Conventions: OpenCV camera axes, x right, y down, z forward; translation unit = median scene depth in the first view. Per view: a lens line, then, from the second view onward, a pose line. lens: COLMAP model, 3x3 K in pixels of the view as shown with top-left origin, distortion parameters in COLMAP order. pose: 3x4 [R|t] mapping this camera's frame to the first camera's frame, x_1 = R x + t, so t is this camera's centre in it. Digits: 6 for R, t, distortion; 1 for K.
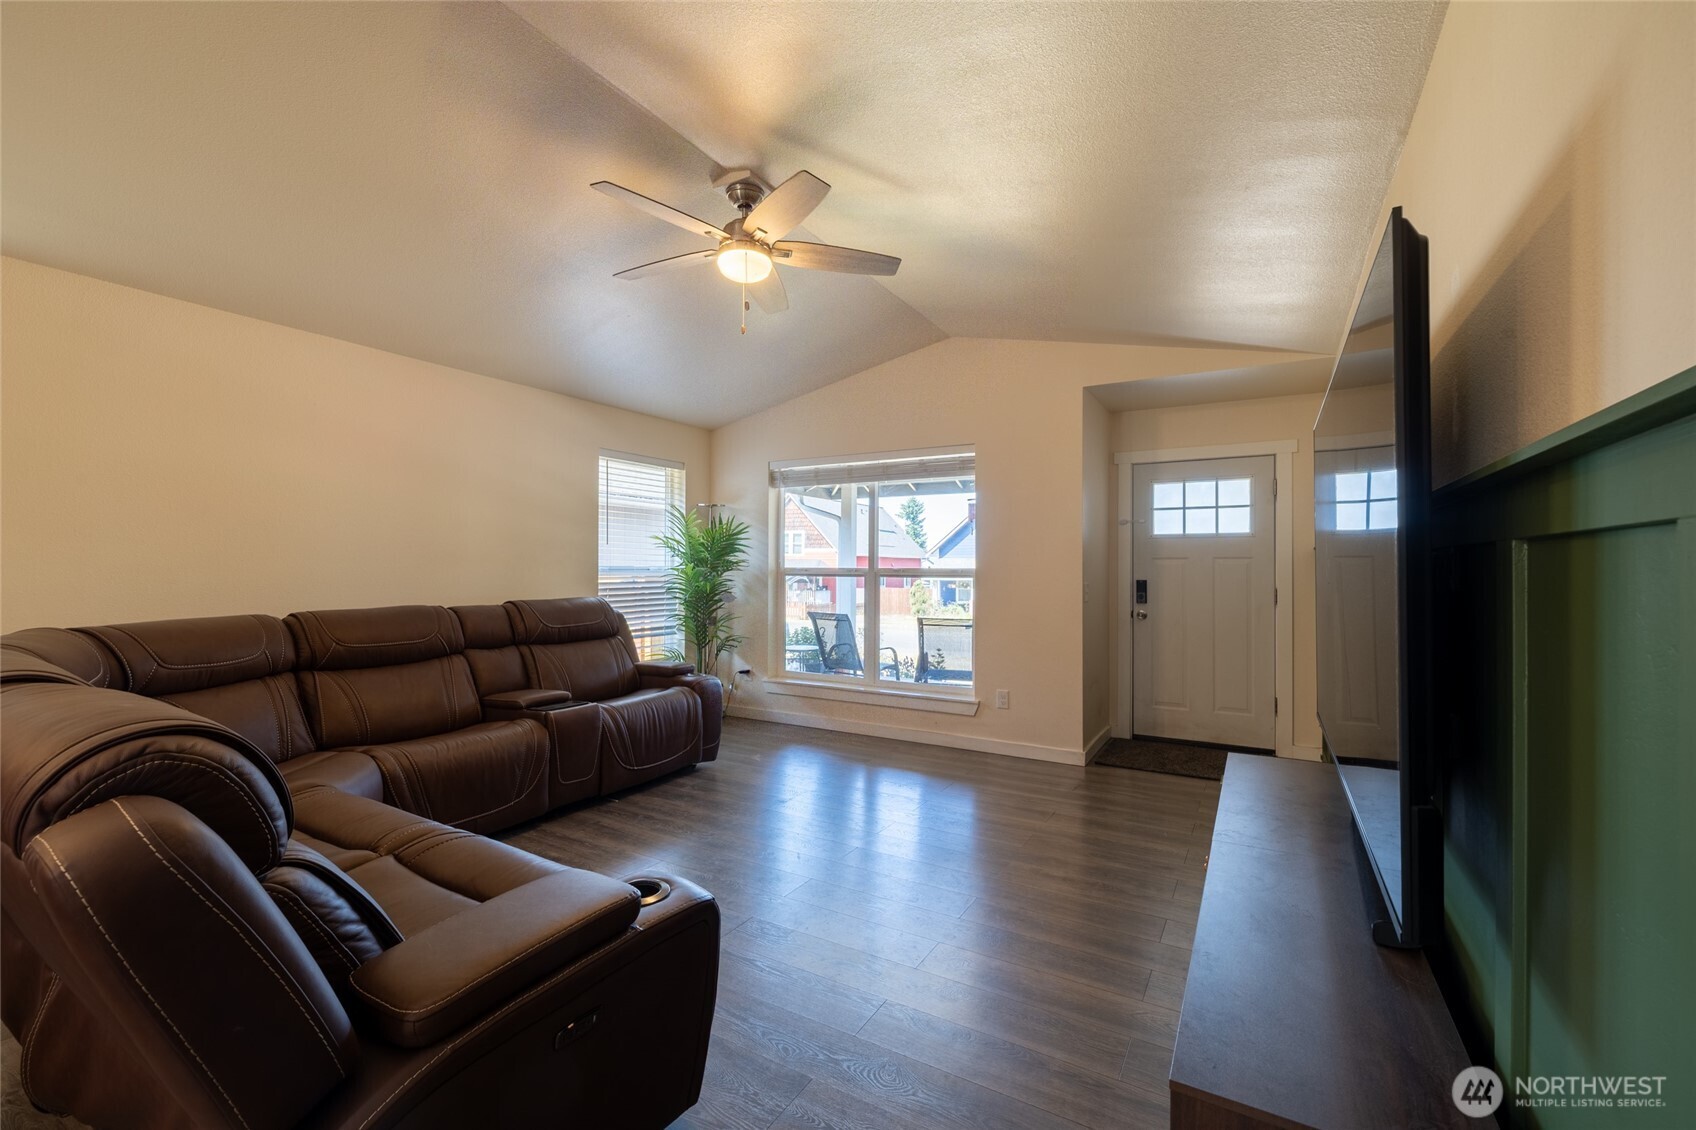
lens RADIAL K [[718.7, 0, 868.0], [0, 718.7, 565.5], [0, 0, 1]] dist [0.000535, -0.000006]
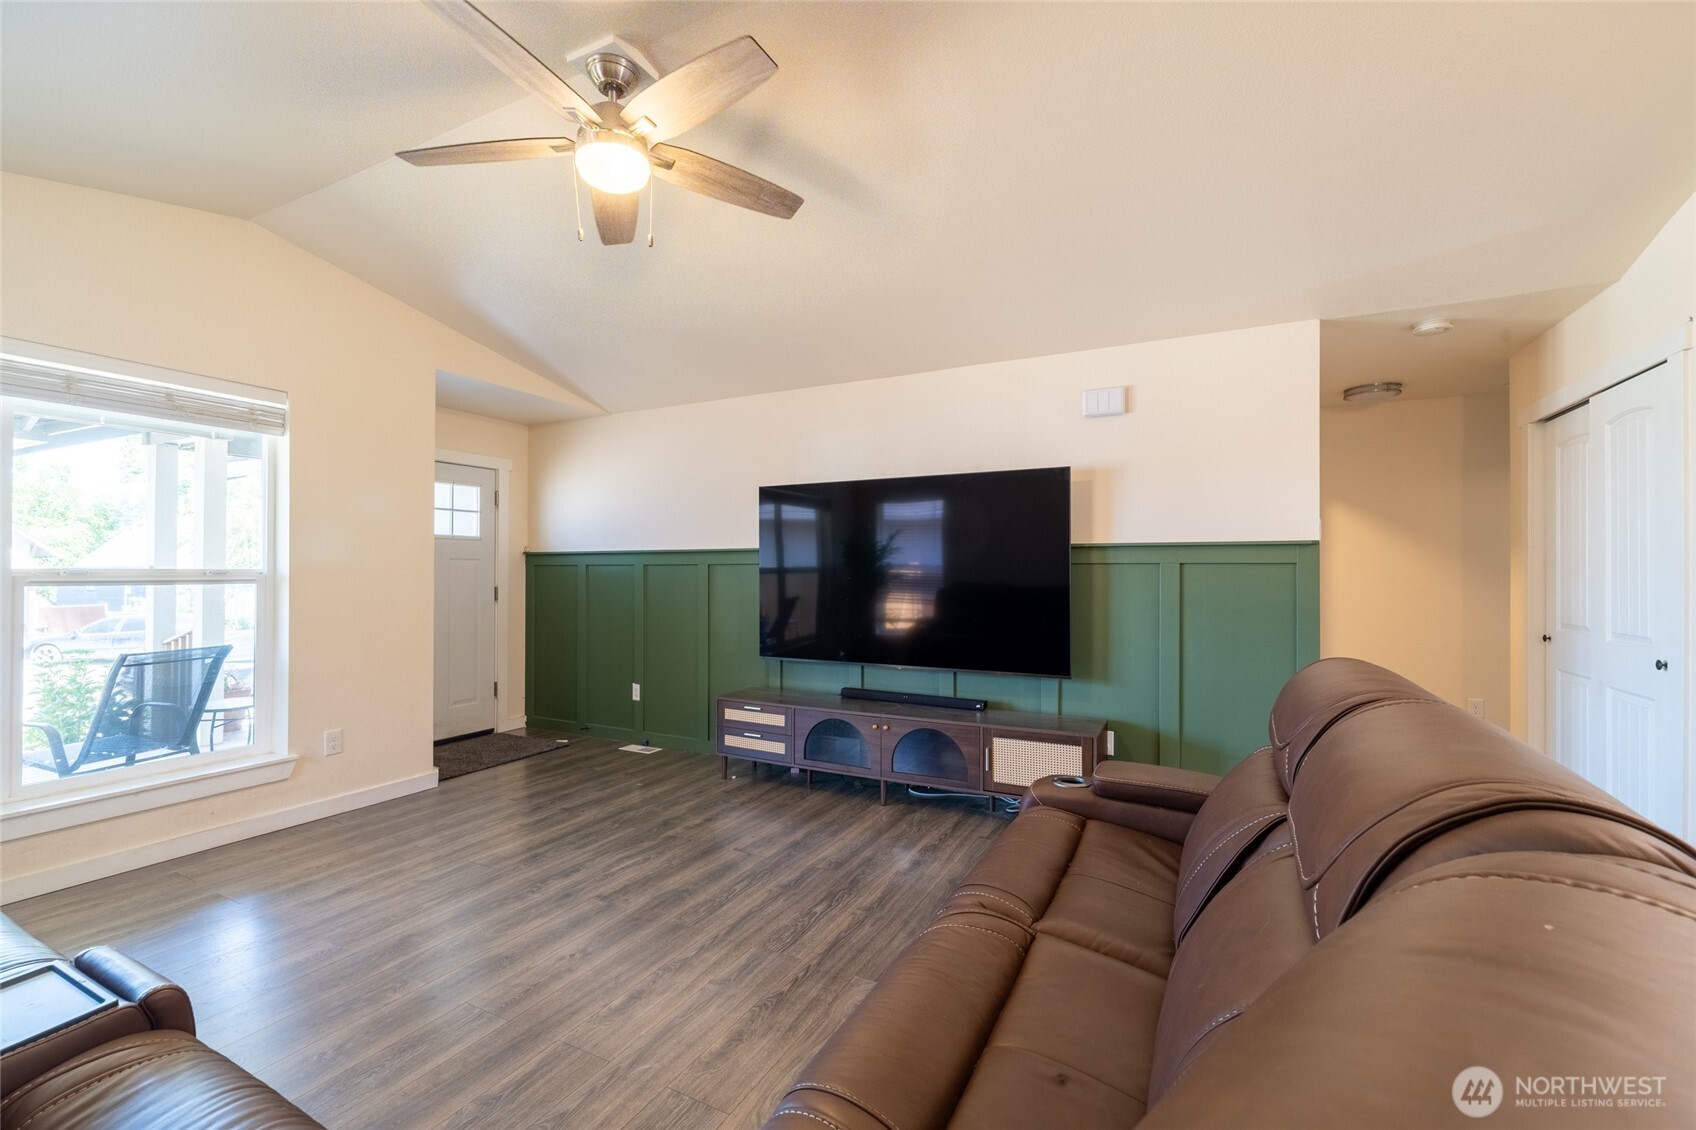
lens RADIAL K [[704.8, 0, 854.9], [0, 704.8, 566.4], [0, 0, 1]] dist [-0.001200, -0.000243]
pose [[-0.046030, 0.001449, 0.998939, -0.610844], [-0.004743, 0.999987, -0.001669, -0.000646], [-0.998929, -0.004815, -0.046023, 0.513566]]
